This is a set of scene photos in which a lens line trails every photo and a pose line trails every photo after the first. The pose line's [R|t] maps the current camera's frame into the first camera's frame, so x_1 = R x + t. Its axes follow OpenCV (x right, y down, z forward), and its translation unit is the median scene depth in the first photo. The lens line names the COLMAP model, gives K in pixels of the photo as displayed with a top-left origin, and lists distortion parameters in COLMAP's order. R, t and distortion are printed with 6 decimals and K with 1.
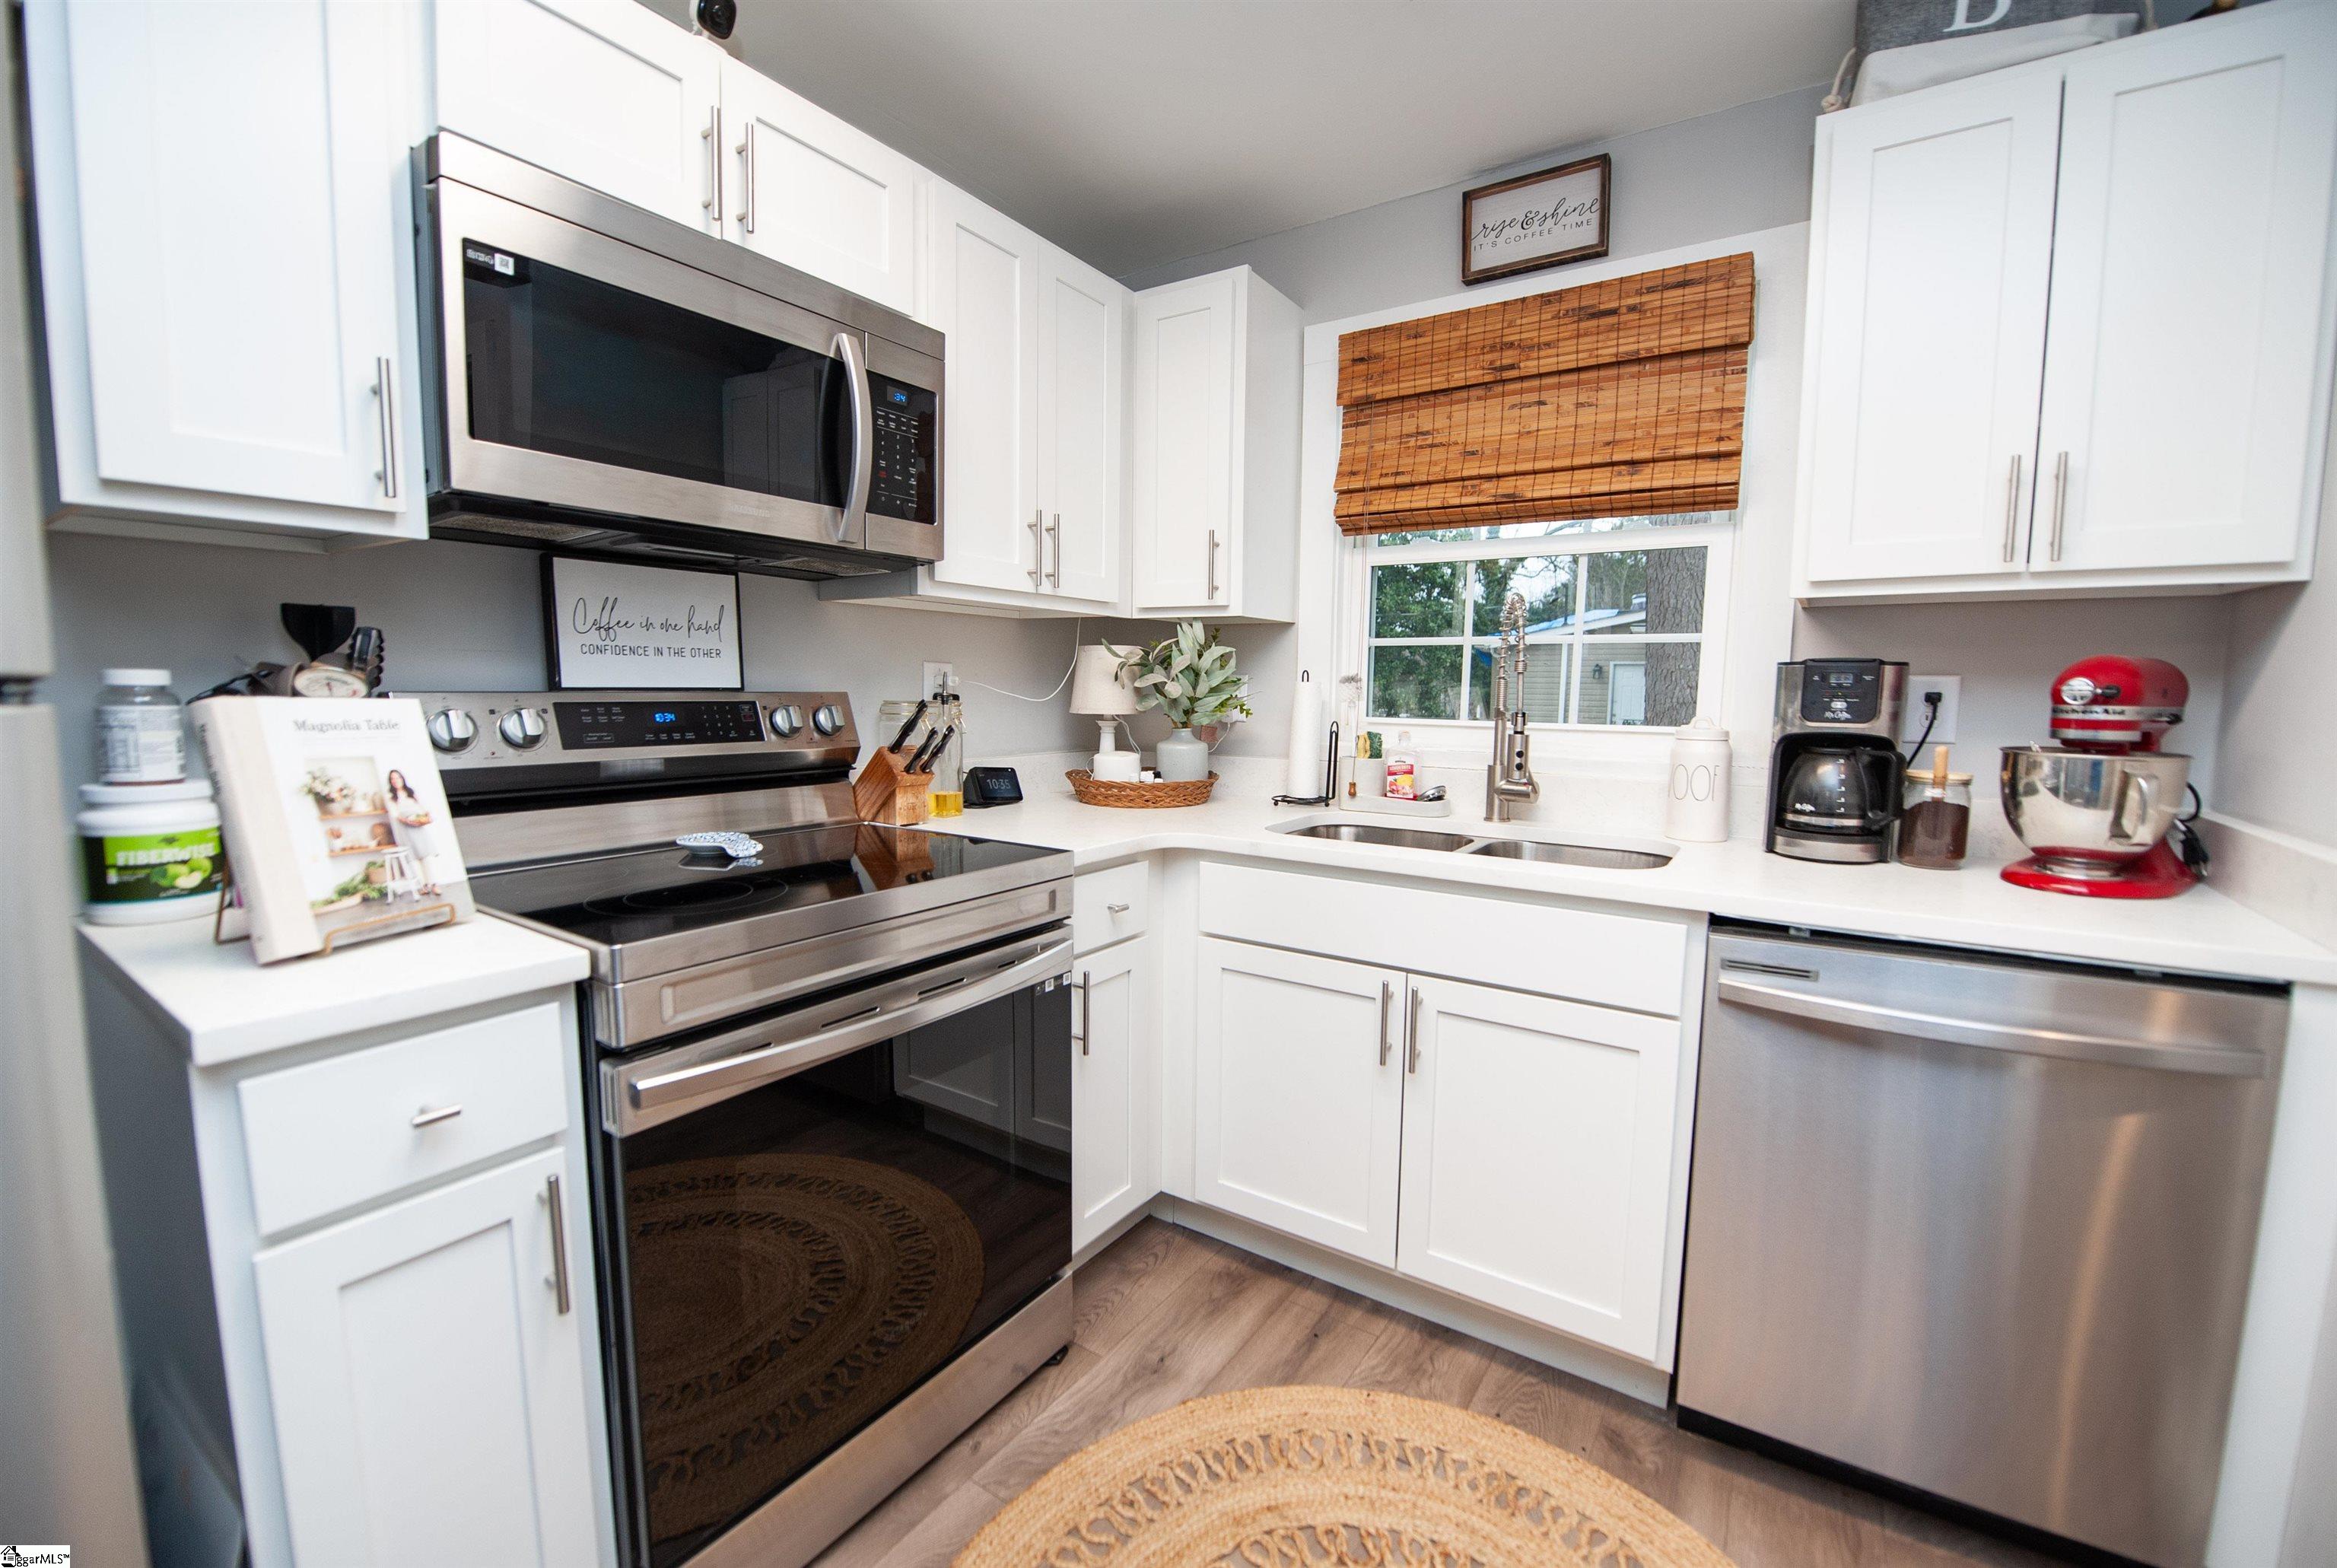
lens RADIAL K [[956.8, 0, 1167.2], [0, 956.8, 787.3], [0, 0, 1]] dist [-0.016911, -0.000262]
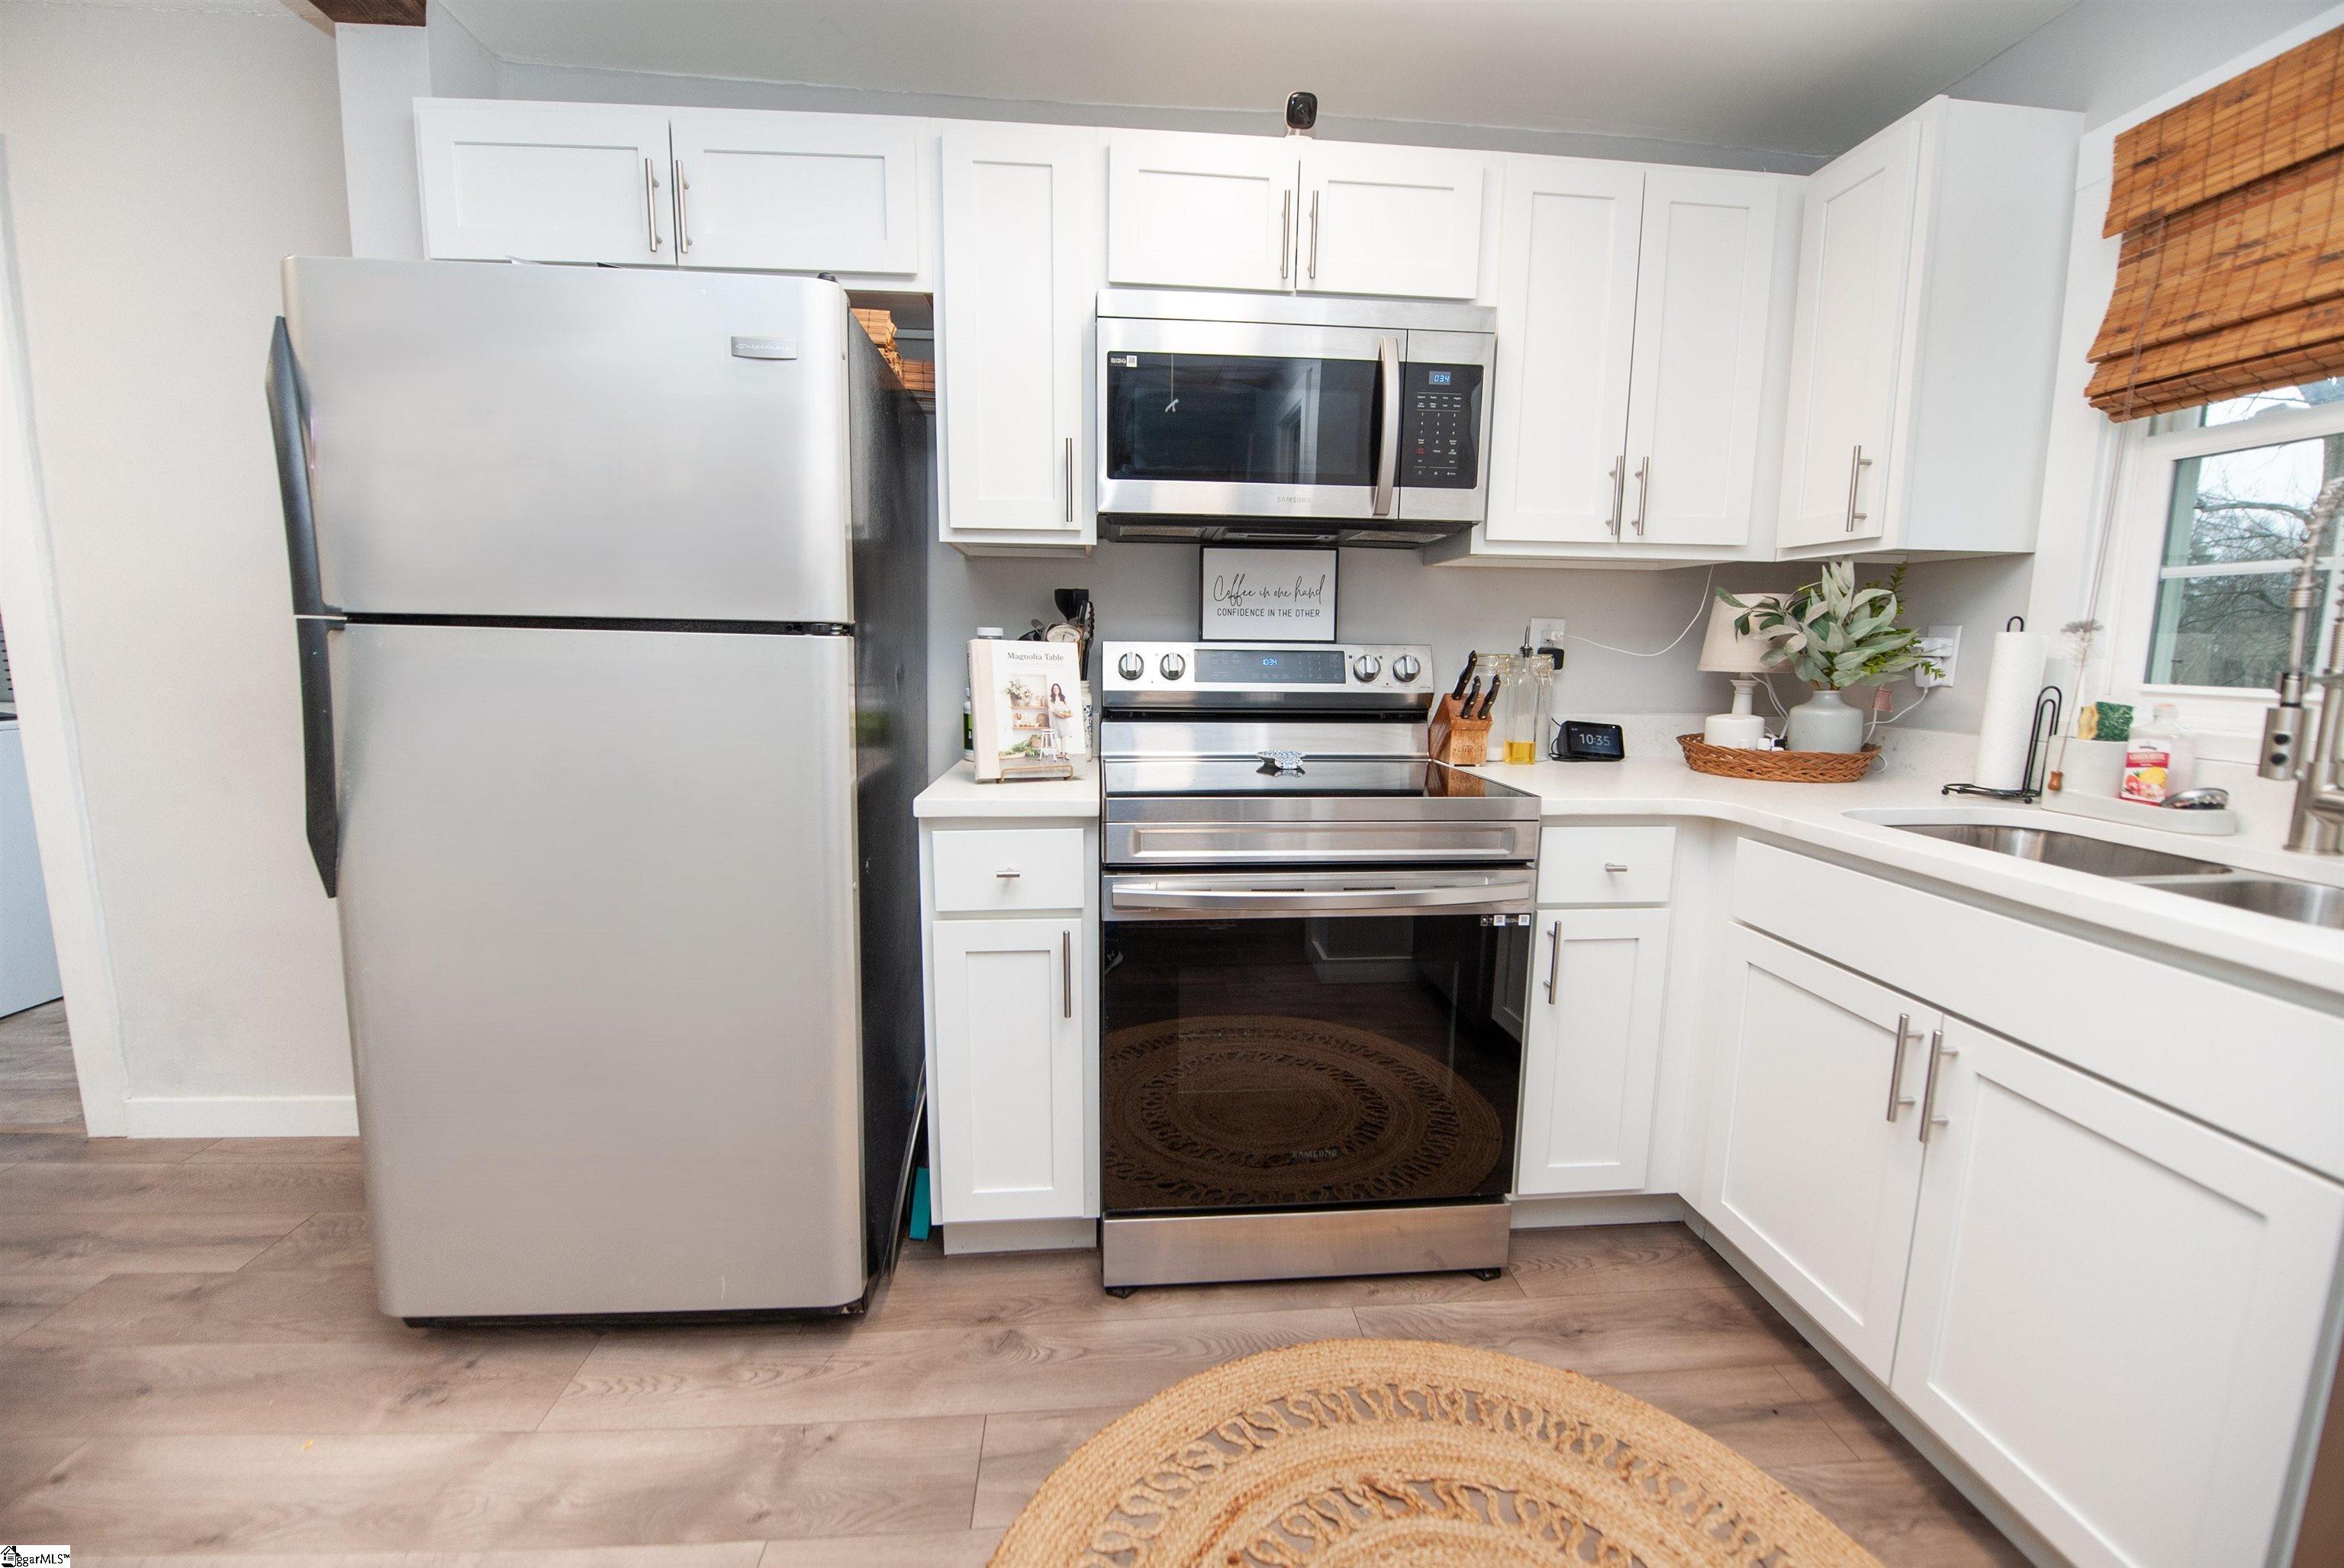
lens RADIAL K [[935.6, 0, 1172.0], [0, 935.6, 784.0], [0, 0, 1]] dist [-0.013172, -0.003834]
pose [[0.626698, 0.107440, -0.771820, 0.350658], [-0.085439, 0.993952, 0.068987, 0.014932], [0.774564, 0.022709, 0.632088, 0.057014]]
